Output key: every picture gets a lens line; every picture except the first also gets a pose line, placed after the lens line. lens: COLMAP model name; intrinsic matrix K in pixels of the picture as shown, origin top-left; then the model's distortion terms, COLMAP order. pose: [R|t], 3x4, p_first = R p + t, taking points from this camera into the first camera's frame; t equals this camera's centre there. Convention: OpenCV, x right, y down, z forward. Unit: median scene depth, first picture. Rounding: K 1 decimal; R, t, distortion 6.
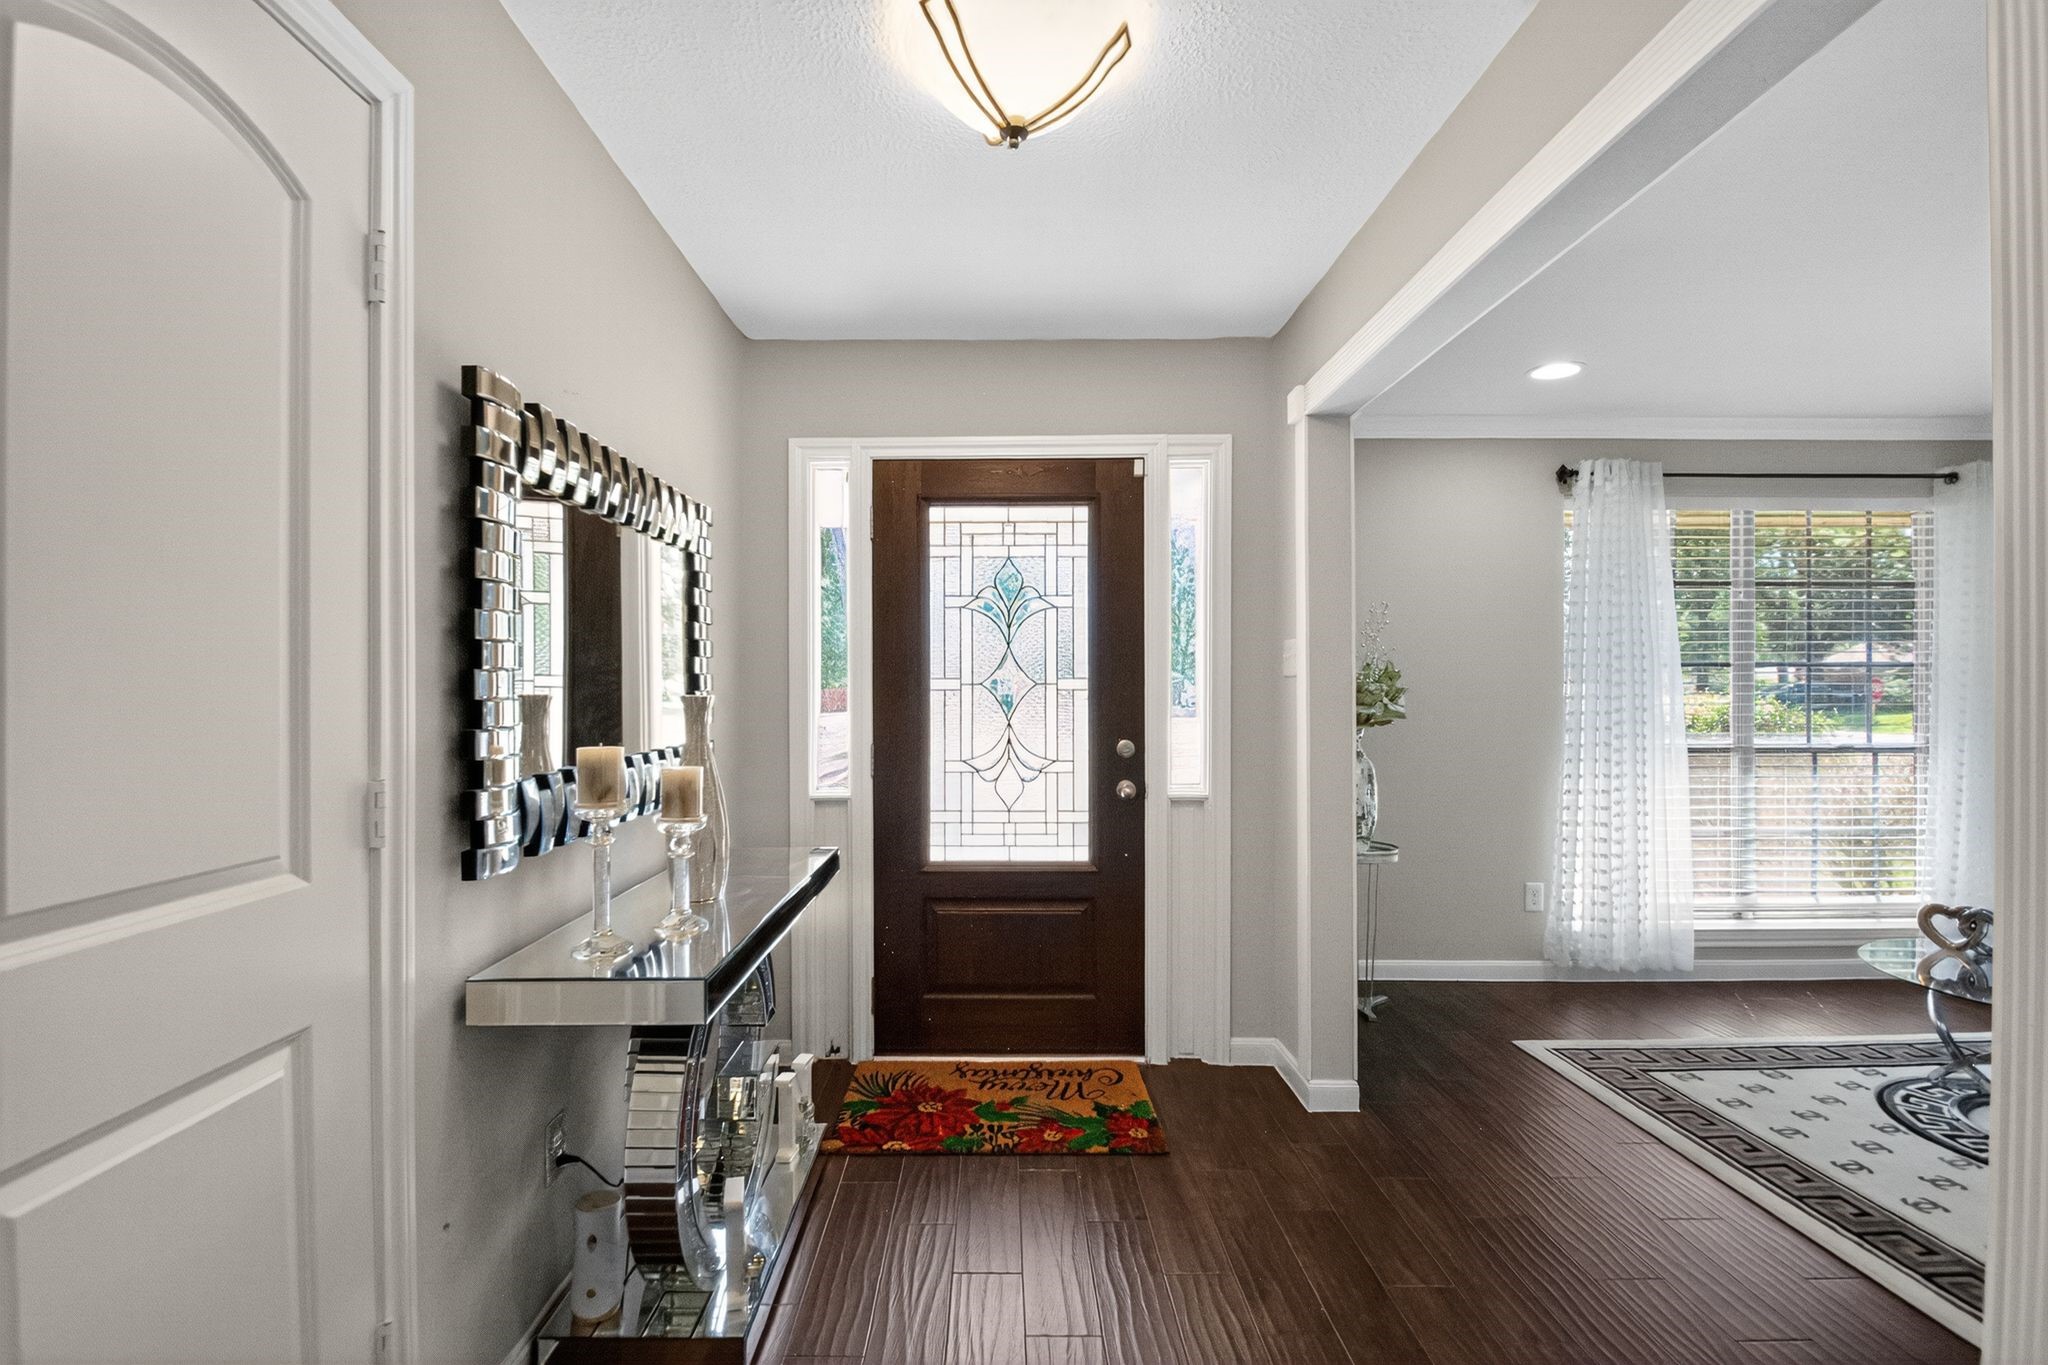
lens RADIAL K [[897.8, 0, 1009.8], [0, 897.8, 689.1], [0, 0, 1]] dist [0.001360, -0.006361]
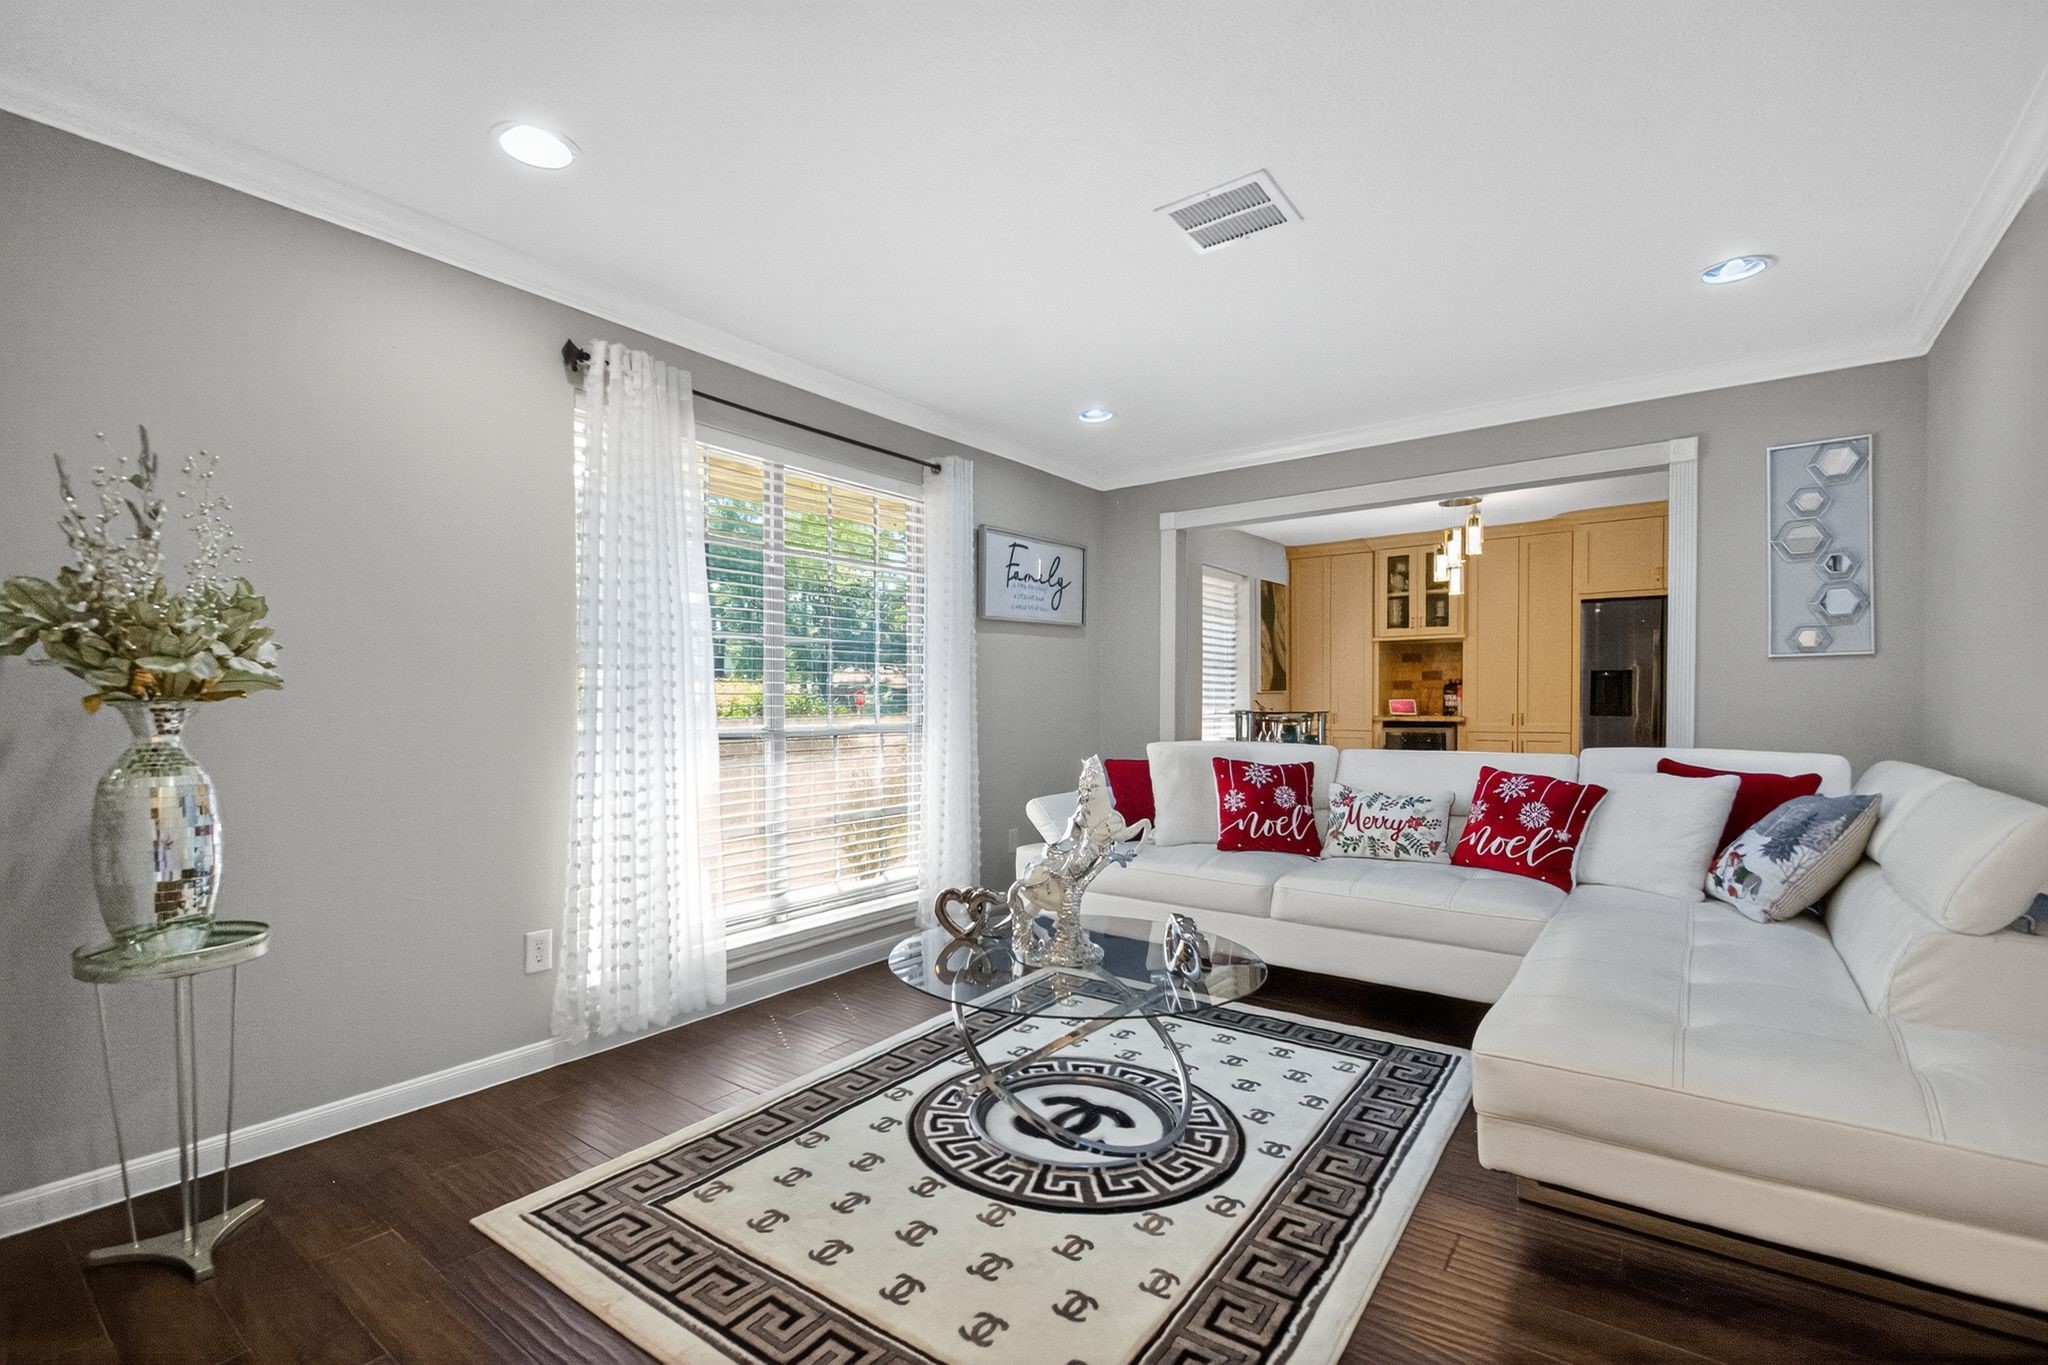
lens RADIAL K [[897.8, 0, 995.0], [0, 897.8, 724.1], [0, 0, 1]] dist [0.001360, -0.006361]
pose [[0.603646, -0.018178, 0.797045, 0.254606], [0.001949, 0.999771, 0.021326, 0.041566], [-0.797250, -0.011320, 0.603543, 0.306643]]
